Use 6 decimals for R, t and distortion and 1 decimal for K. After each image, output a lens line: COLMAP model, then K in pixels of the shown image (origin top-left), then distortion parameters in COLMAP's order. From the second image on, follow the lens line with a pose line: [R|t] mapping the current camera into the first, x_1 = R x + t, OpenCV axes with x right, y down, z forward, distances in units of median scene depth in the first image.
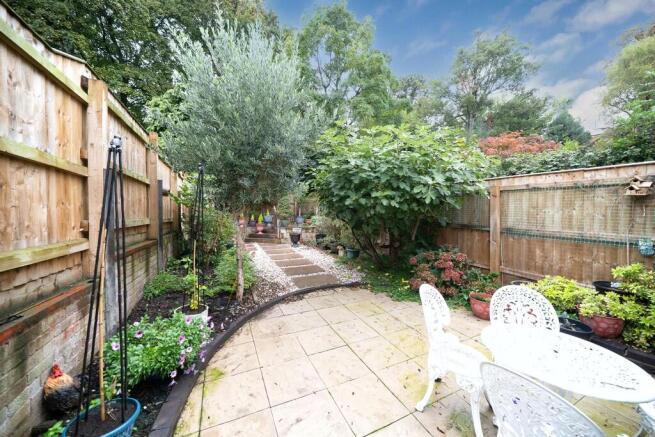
lens RADIAL K [[227.1, 0, 327.1], [0, 227.1, 217.9], [0, 0, 1]] dist [-0.000824, -0.000024]
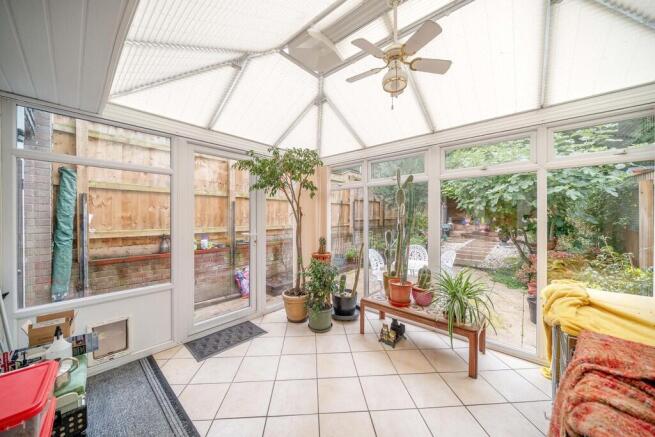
lens RADIAL K [[227.1, 0, 328.5], [0, 227.1, 217.0], [0, 0, 1]] dist [-0.000824, -0.000024]
pose [[0.400464, 0.004201, -0.916303, 0.456732], [-0.009428, 0.999955, 0.000464, 0.003103], [0.916264, 0.008453, 0.400486, -0.155440]]
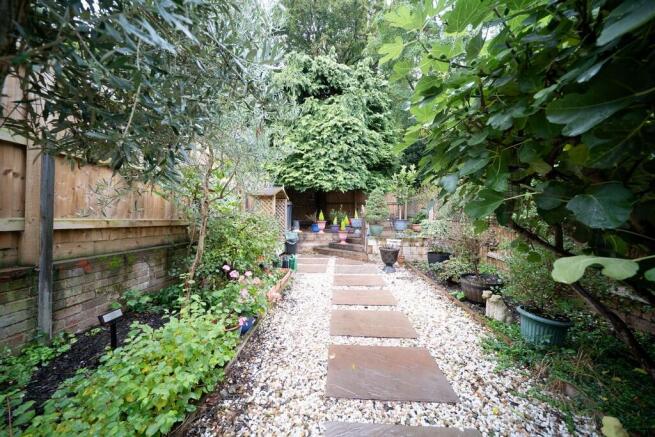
lens RADIAL K [[227.1, 0, 322.5], [0, 227.1, 218.1], [0, 0, 1]] dist [-0.000824, -0.000024]
pose [[0.880736, 0.003662, -0.473593, -0.012896], [-0.012430, 0.999804, -0.015384, 0.000917], [0.473444, 0.019436, 0.880609, 0.358829]]
